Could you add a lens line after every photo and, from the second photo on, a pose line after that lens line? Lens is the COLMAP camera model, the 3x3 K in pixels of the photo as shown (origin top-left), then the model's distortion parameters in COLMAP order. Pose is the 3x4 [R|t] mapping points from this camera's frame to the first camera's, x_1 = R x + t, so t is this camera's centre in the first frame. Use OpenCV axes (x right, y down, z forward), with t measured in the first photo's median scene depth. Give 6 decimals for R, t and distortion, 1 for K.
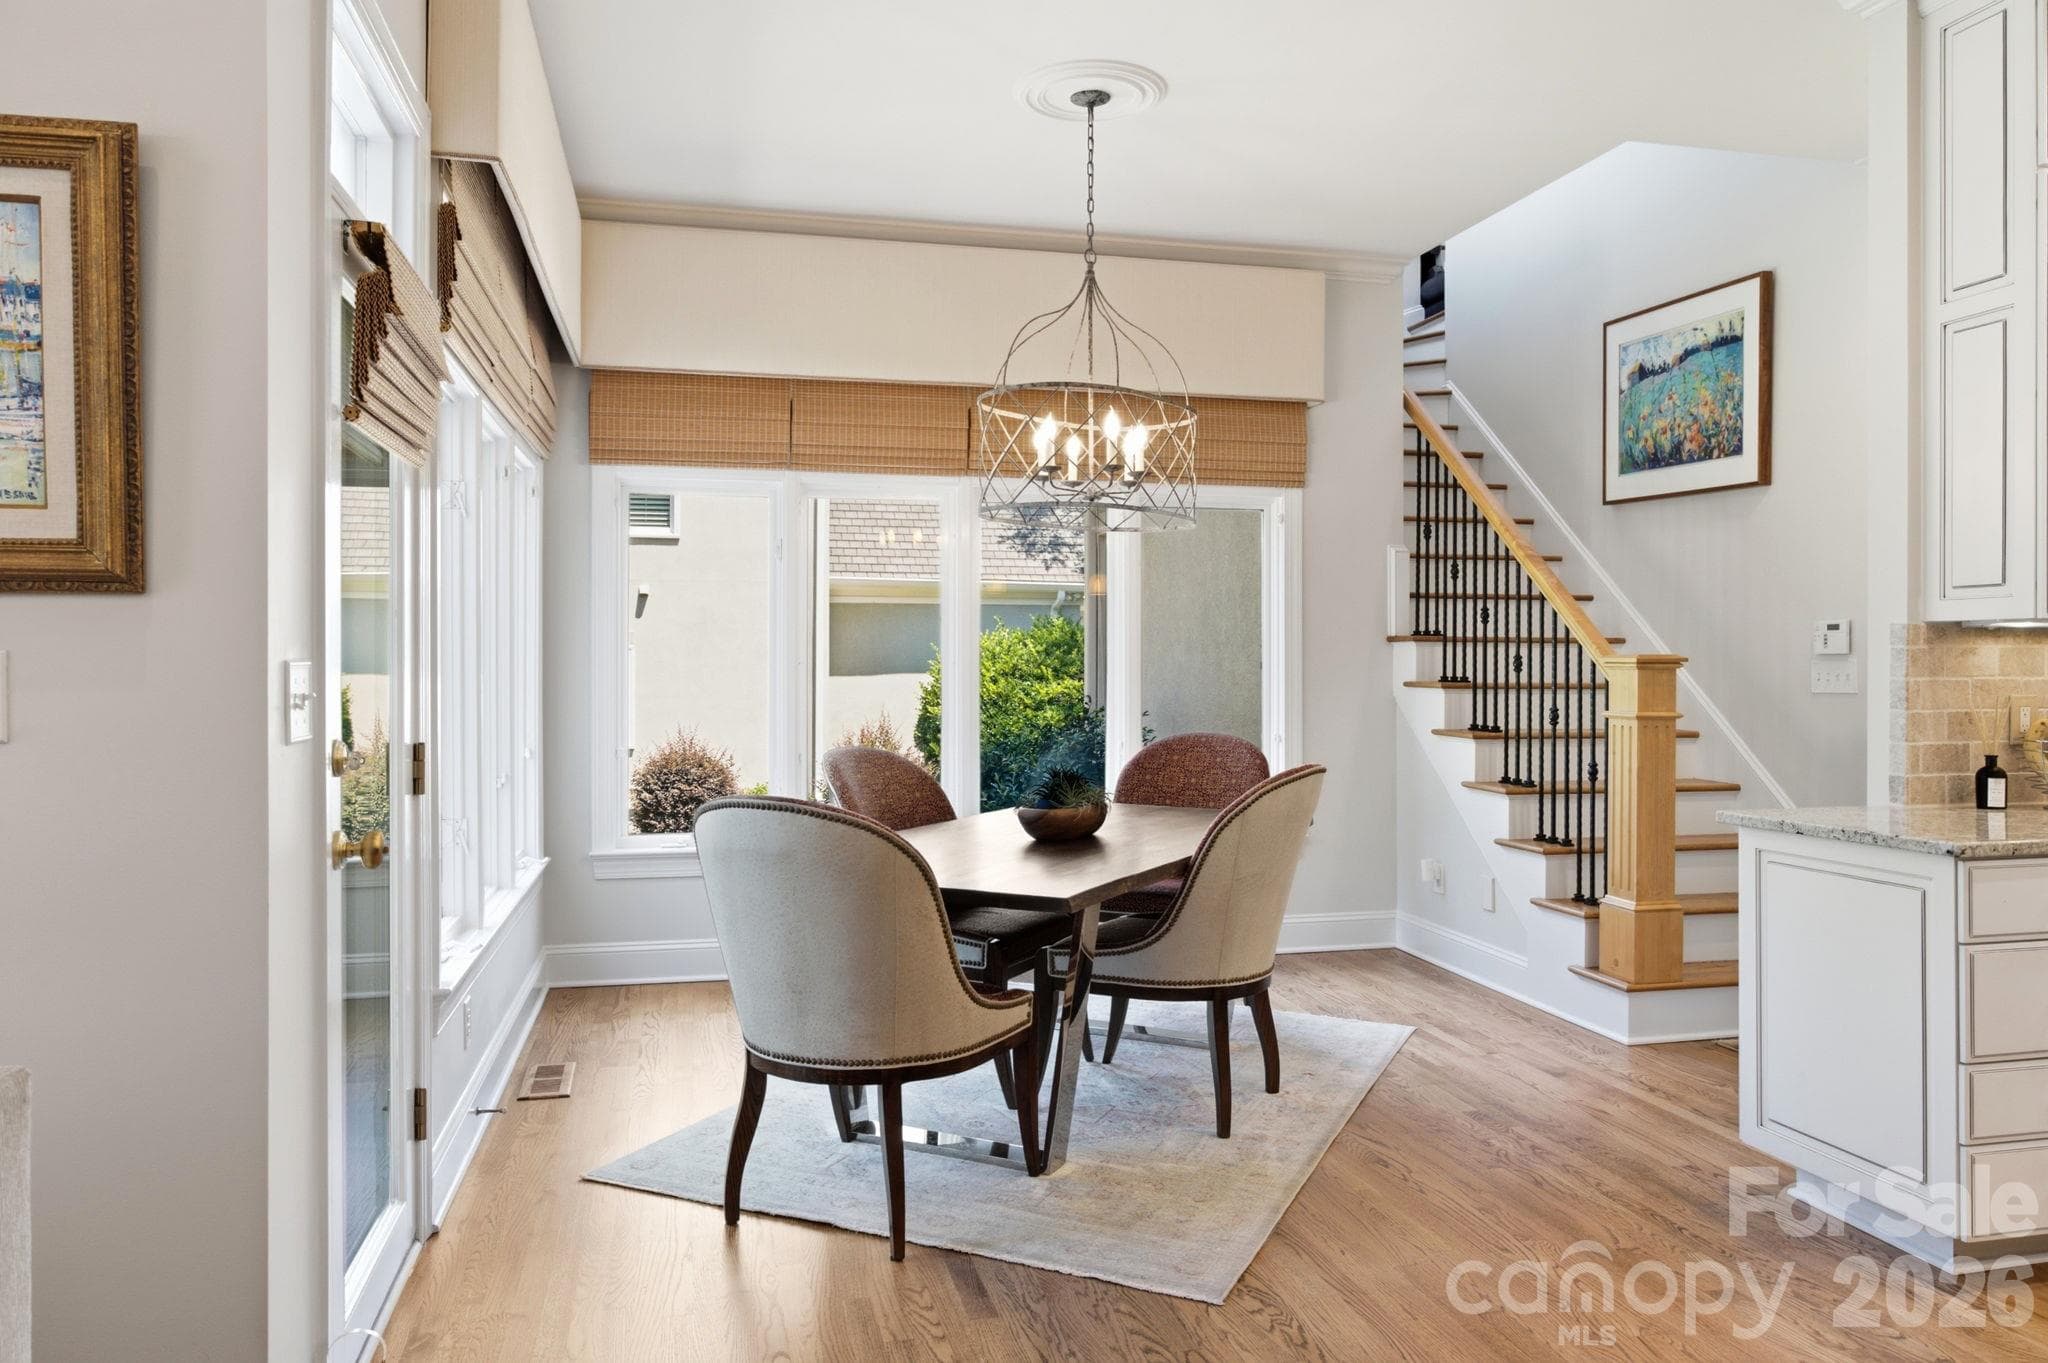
lens RADIAL K [[1468.2, 0, 1026.4], [0, 1468.2, 677.1], [0, 0, 1]] dist [-0.024731, -0.001230]
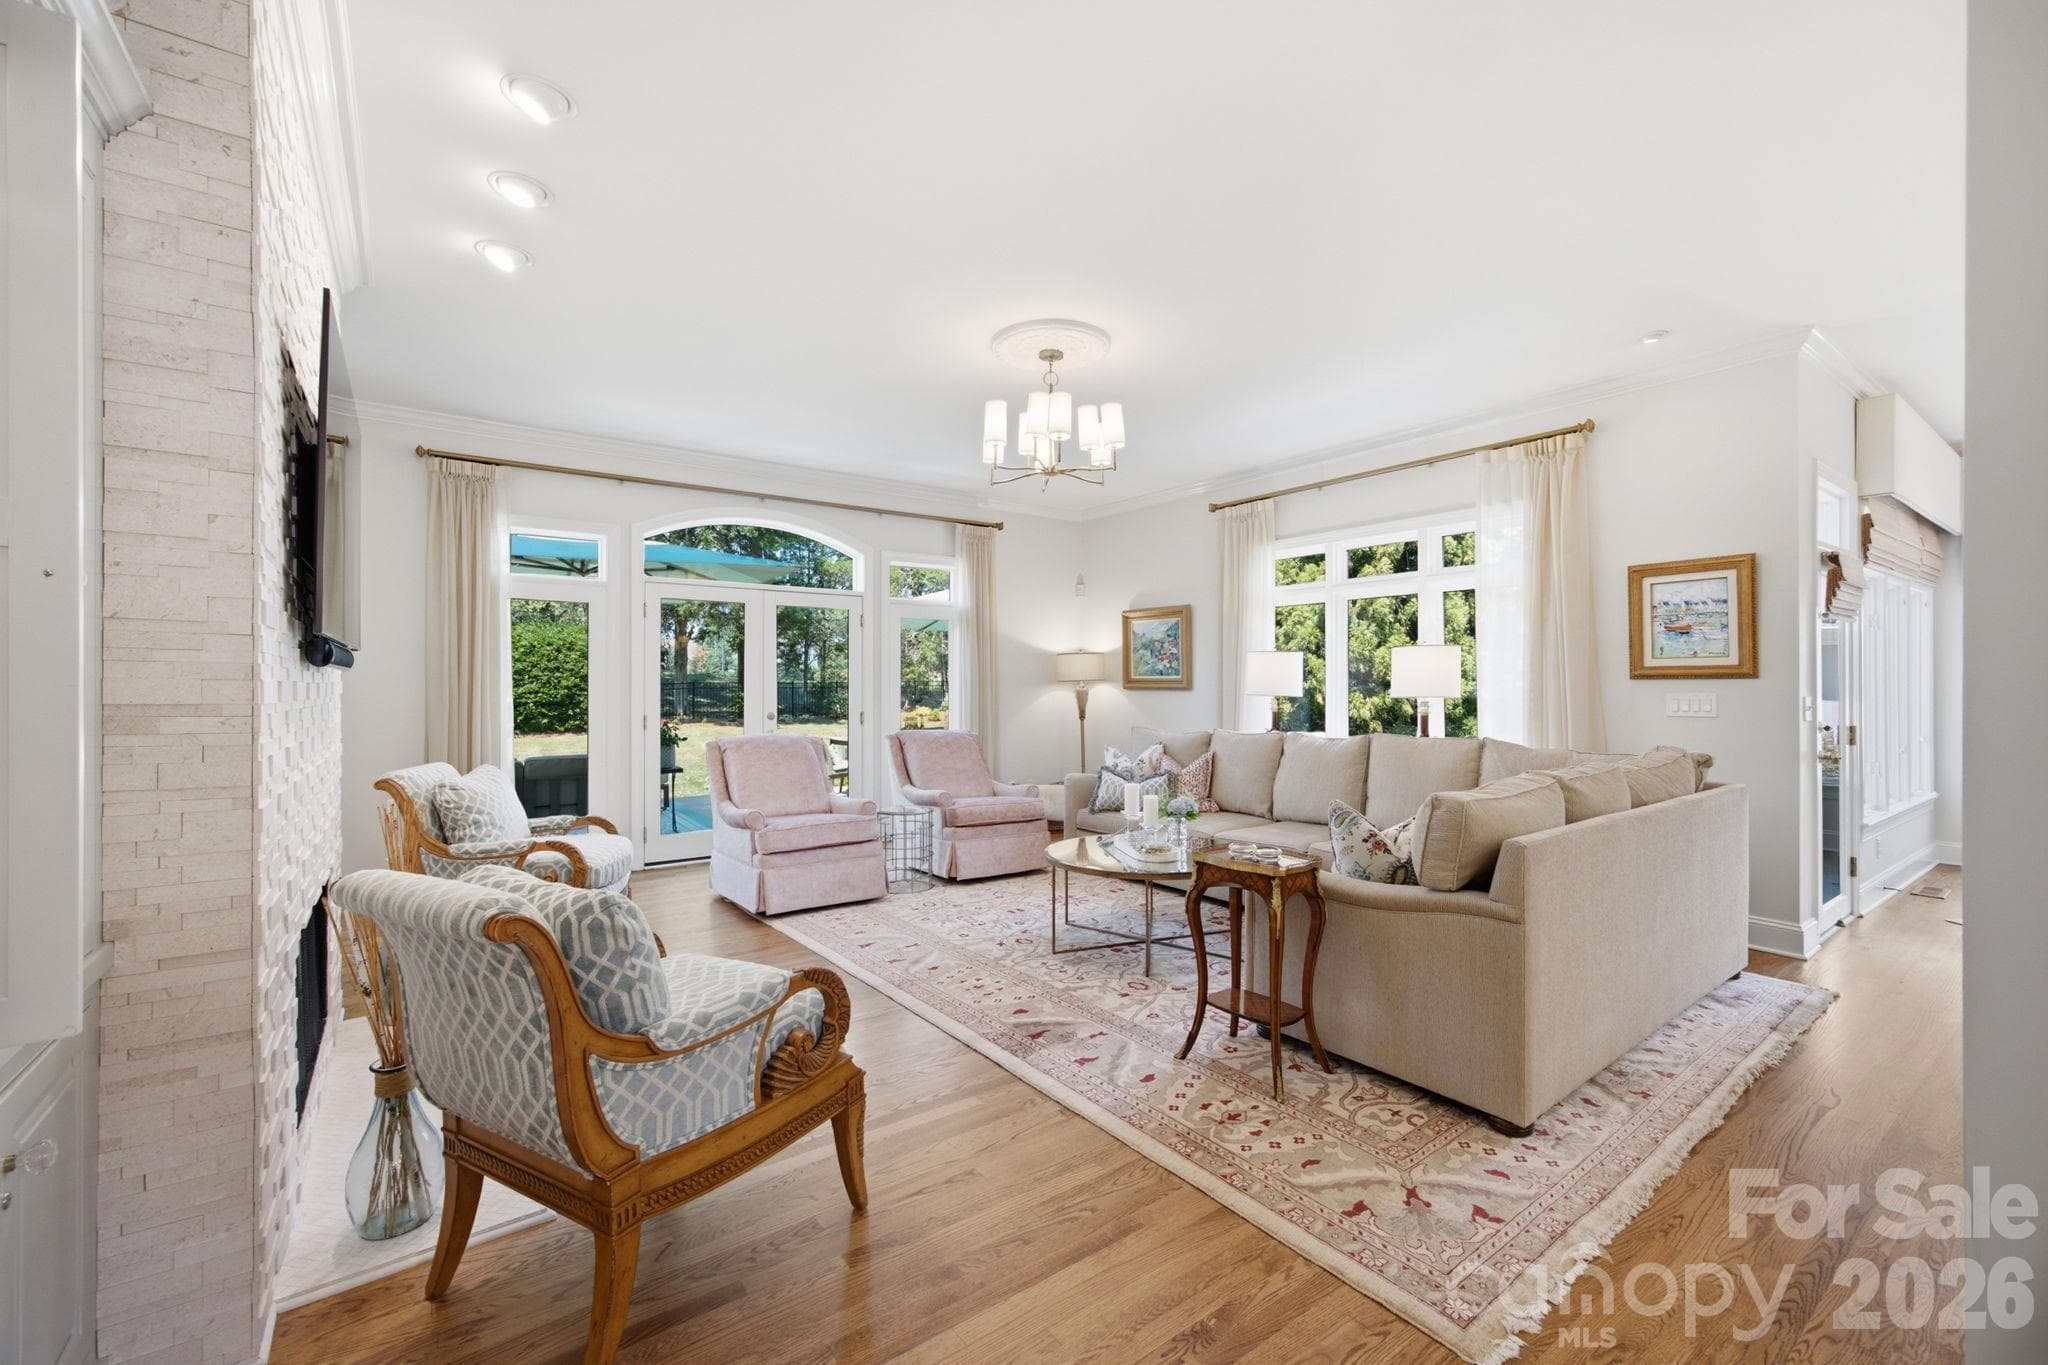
lens RADIAL K [[842.0, 0, 1024.5], [0, 842.0, 683.2], [0, 0, 1]] dist [-0.000462, 0.000052]
pose [[0.395978, -0.003696, -0.918252, 0.501448], [-0.006049, 0.999960, -0.006634, -0.015836], [0.918240, 0.008182, 0.395940, -1.263702]]
